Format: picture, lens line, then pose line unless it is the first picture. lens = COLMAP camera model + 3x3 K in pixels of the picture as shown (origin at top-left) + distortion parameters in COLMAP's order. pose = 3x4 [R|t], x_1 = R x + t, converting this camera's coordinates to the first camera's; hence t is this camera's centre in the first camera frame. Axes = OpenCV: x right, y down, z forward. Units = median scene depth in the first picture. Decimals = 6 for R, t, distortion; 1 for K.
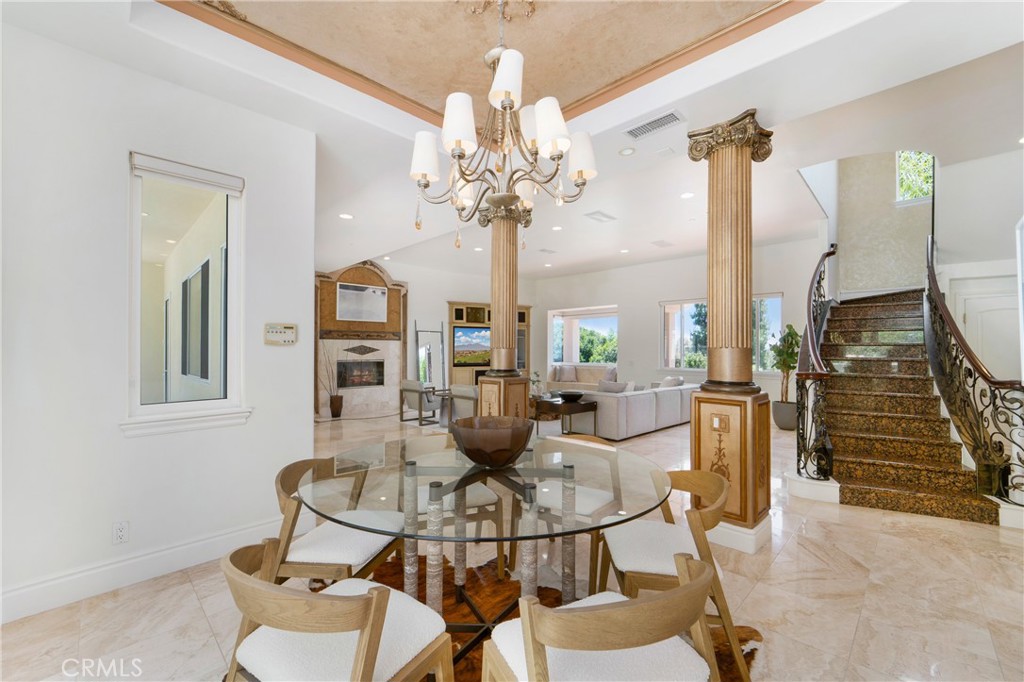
lens RADIAL K [[420.8, 0, 512.0], [0, 420.8, 341.0], [0, 0, 1]] dist [-0.000361, 0.000149]
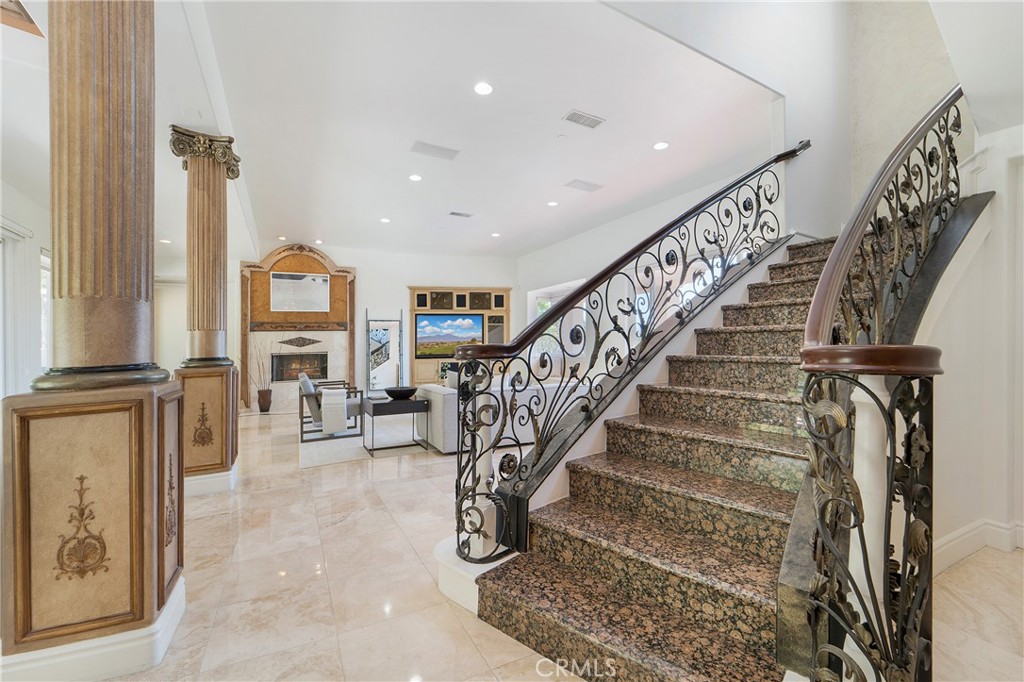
lens RADIAL K [[433.9, 0, 499.5], [0, 433.9, 347.5], [0, 0, 1]] dist [-0.000972, -0.000133]
pose [[0.957056, -0.019267, -0.289261, 0.340196], [0.026815, 0.999395, 0.022156, 0.023063], [0.288659, -0.028961, 0.956994, 0.191142]]
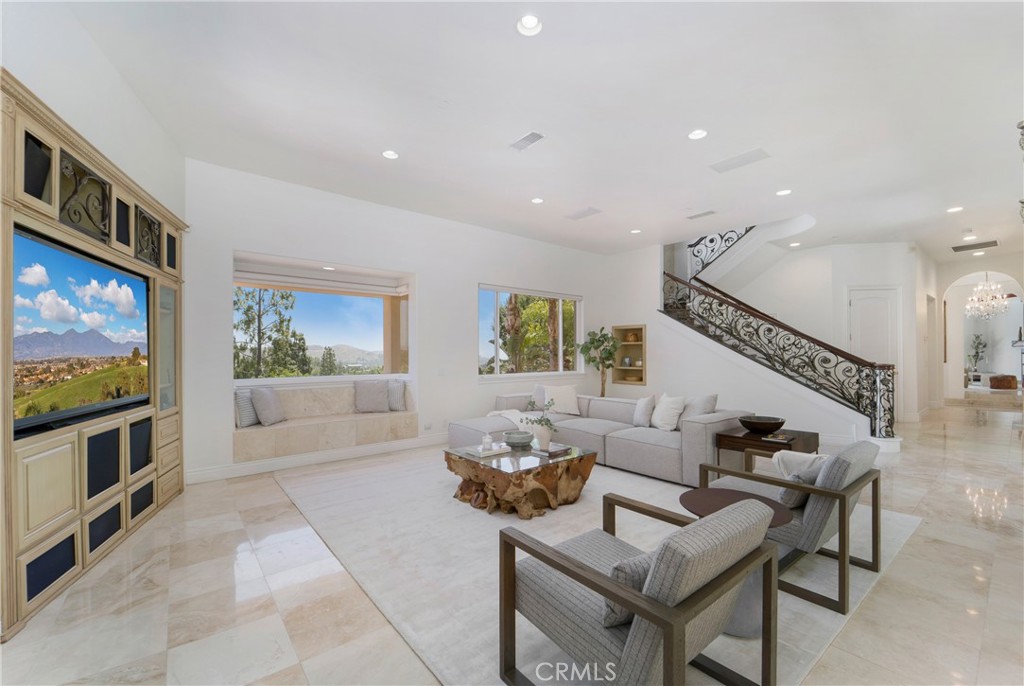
lens RADIAL K [[405.9, 0, 513.2], [0, 405.9, 358.4], [0, 0, 1]] dist [-0.000252, 0.000023]
pose [[0.077509, -0.019007, 0.996810, -0.341542], [-0.030427, 0.999307, 0.021421, 0.015067], [-0.996527, -0.031991, 0.076877, 0.879299]]
